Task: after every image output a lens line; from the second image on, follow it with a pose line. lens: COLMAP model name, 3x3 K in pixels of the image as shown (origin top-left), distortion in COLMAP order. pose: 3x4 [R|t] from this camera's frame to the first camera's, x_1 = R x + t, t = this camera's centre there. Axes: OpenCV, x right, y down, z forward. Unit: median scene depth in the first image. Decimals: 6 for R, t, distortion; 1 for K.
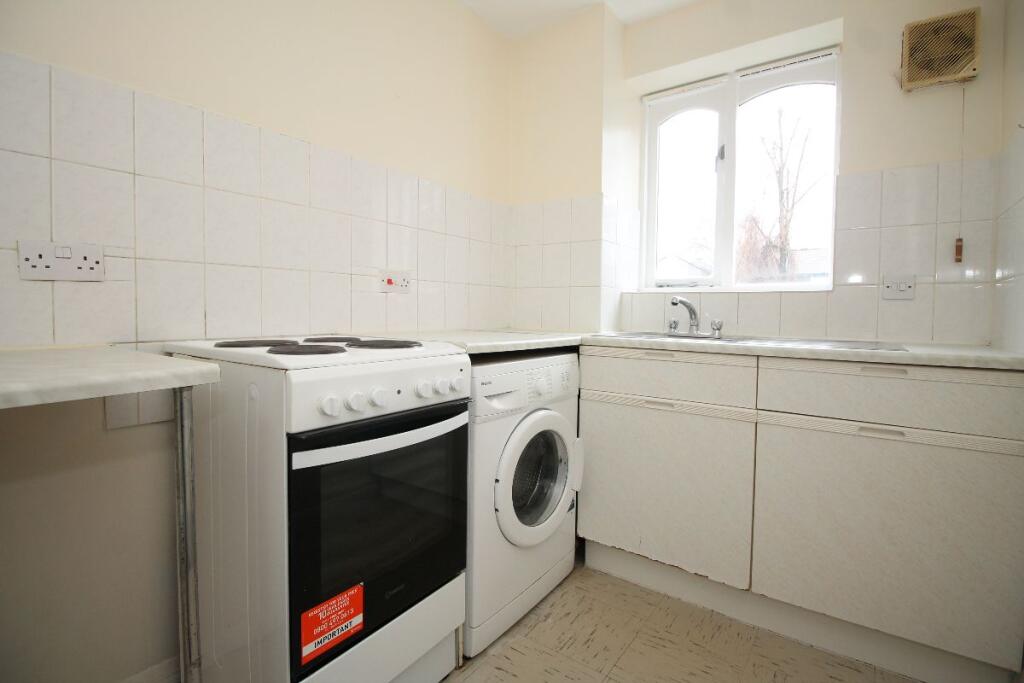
lens RADIAL K [[480.7, 0, 508.9], [0, 480.7, 331.2], [0, 0, 1]] dist [-0.001600, -0.008840]
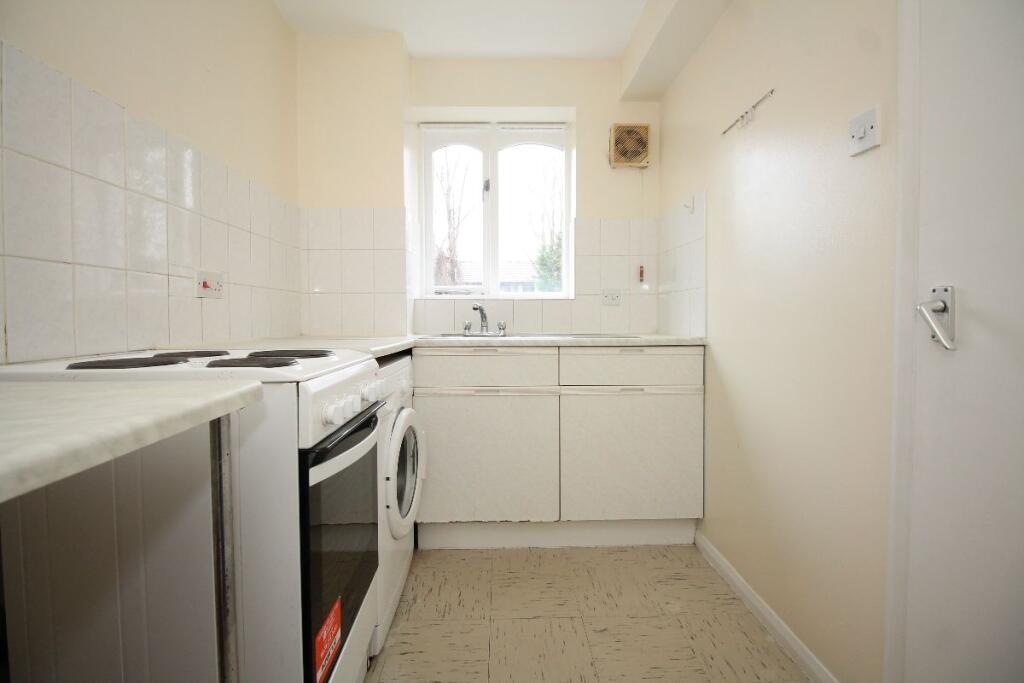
lens RADIAL K [[480.7, 0, 508.9], [0, 480.7, 331.2], [0, 0, 1]] dist [-0.001600, -0.008840]
pose [[0.790456, -0.034508, 0.611546, -0.356578], [0.040710, 0.999164, 0.003759, -0.002586], [-0.611164, 0.021925, 0.791200, 0.002511]]
